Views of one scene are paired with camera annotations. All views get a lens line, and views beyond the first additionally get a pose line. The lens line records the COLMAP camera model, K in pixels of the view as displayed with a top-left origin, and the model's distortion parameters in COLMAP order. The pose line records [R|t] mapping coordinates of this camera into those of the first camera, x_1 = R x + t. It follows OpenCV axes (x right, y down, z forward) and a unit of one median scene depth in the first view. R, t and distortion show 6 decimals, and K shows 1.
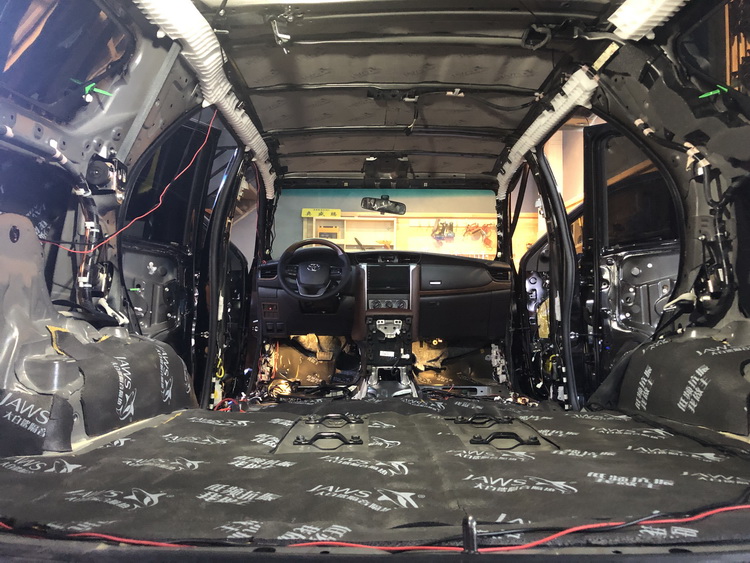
lens RADIAL K [[614.0, 0, 374.8], [0, 614.0, 277.8], [0, 0, 1]] dist [0.031841, -0.045824]
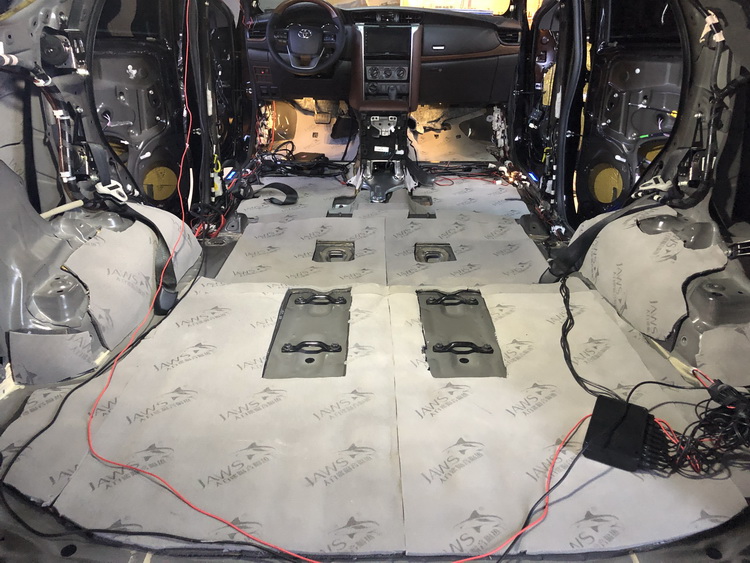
lens RADIAL K [[614.0, 0, 381.3], [0, 614.0, 278.7], [0, 0, 1]] dist [0.031841, -0.045824]
pose [[0.999939, 0.009902, -0.004831, 0.028636], [-0.006295, 0.873294, 0.487152, -0.194022], [0.009043, -0.487092, 0.873304, 0.021791]]
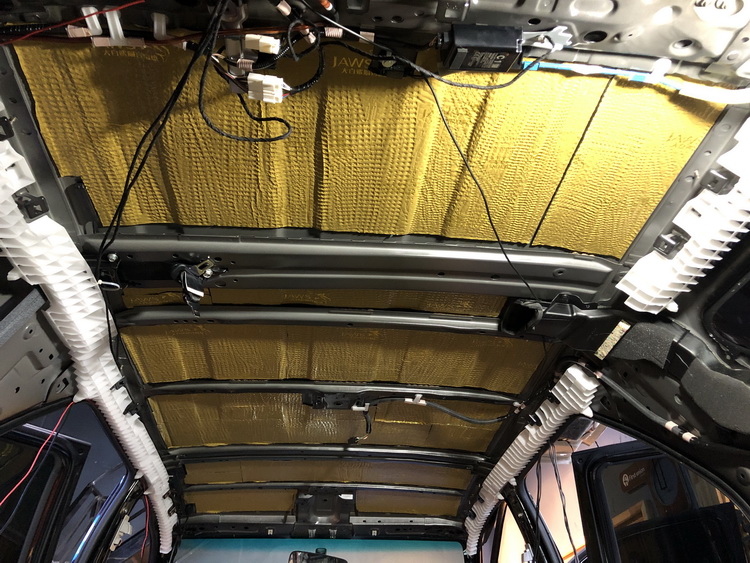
lens RADIAL K [[614.0, 0, 378.1], [0, 614.0, 277.1], [0, 0, 1]] dist [0.031841, -0.045824]
pose [[0.994666, 0.044265, 0.093166, 0.000668], [0.013177, 0.841309, -0.540394, -0.004321], [-0.102302, 0.538740, 0.836238, 0.226710]]
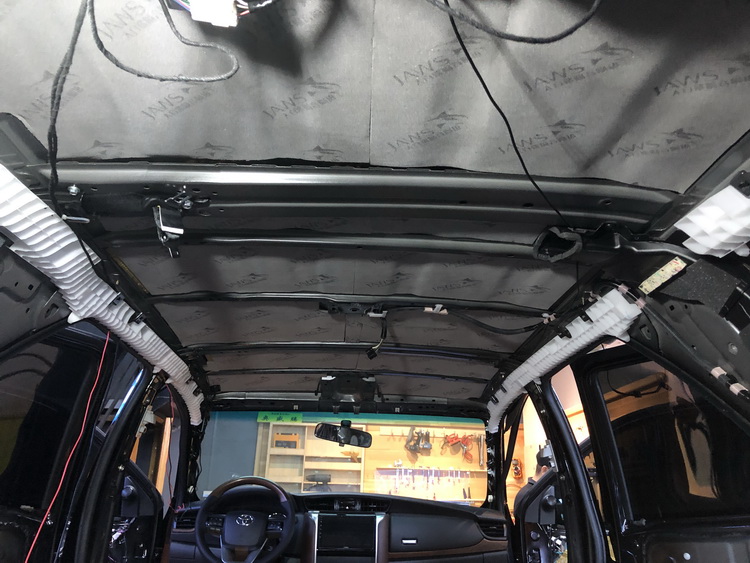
lens RADIAL K [[614.0, 0, 377.6], [0, 614.0, 277.2], [0, 0, 1]] dist [0.031841, -0.045824]
pose [[0.998581, 0.033998, 0.041001, 0.025160], [-0.020217, 0.954113, -0.298764, -0.102518], [-0.049277, 0.297511, 0.953446, 0.255965]]
